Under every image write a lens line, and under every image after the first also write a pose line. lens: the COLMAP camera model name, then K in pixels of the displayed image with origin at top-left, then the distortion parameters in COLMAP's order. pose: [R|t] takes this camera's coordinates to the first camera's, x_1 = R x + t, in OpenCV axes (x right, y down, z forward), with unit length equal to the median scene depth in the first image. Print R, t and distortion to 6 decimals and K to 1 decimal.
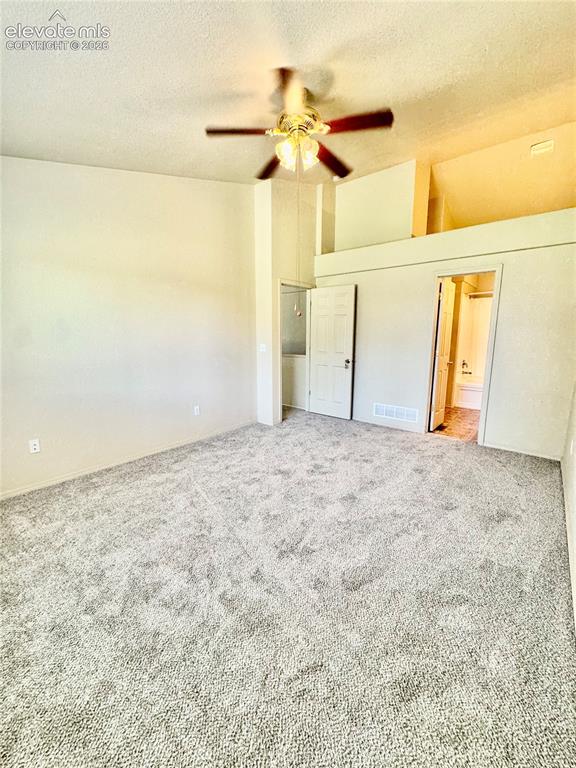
lens RADIAL K [[308.3, 0, 288.0], [0, 308.3, 384.0], [0, 0, 1]] dist [-0.003597, 0.000239]
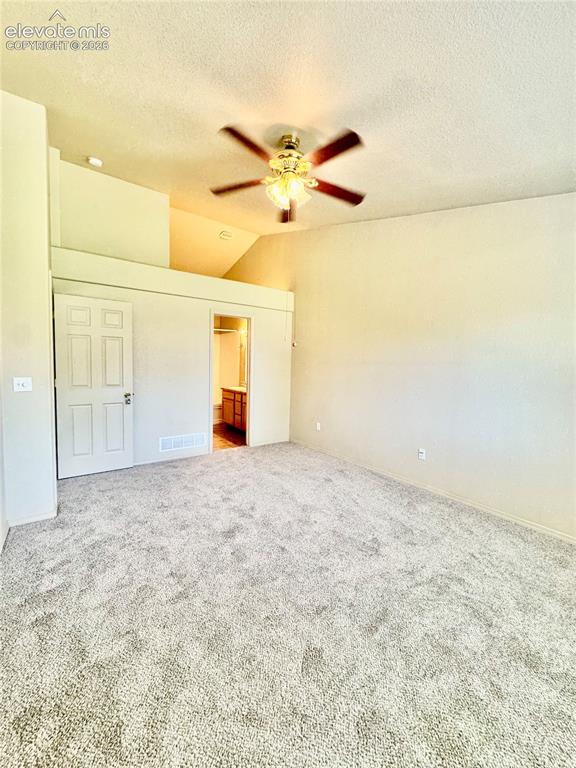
lens RADIAL K [[308.3, 0, 288.0], [0, 308.3, 384.0], [0, 0, 1]] dist [-0.003597, 0.000239]
pose [[0.238328, -0.057954, 0.969454, -0.688209], [0.138436, 0.990052, 0.025153, -0.091743], [-0.961268, 0.128213, 0.243980, 0.558746]]
